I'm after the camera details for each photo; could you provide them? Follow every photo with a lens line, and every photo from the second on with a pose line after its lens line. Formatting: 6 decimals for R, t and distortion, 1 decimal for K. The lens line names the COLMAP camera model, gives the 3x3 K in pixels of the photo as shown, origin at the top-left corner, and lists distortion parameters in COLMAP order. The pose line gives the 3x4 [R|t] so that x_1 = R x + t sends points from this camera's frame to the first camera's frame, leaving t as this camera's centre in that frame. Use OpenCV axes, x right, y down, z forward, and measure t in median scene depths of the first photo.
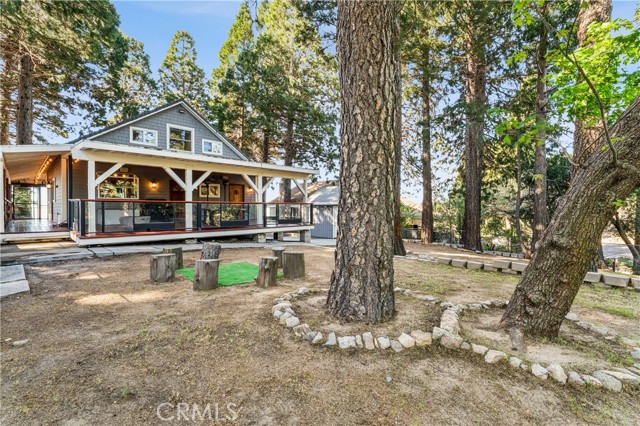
lens RADIAL K [[288.8, 0, 320.8], [0, 288.8, 210.1], [0, 0, 1]] dist [-0.002756, -0.000087]
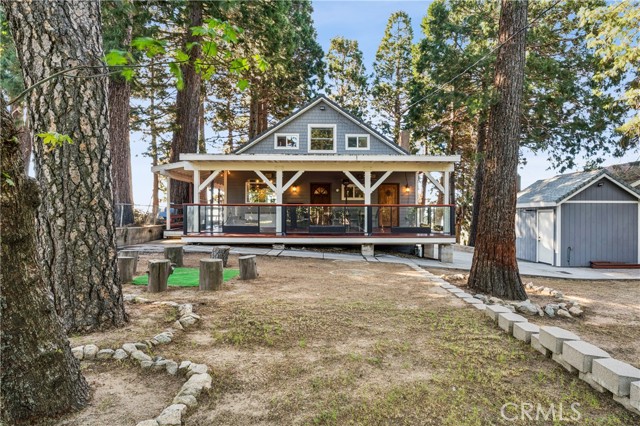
lens RADIAL K [[361.8, 0, 320.5], [0, 361.8, 214.4], [0, 0, 1]] dist [-0.005628, -0.001239]
pose [[0.712763, 0.005182, -0.701386, 0.348576], [-0.012544, 0.999907, -0.005360, 0.005042], [0.701293, 0.012619, 0.712761, 0.181638]]
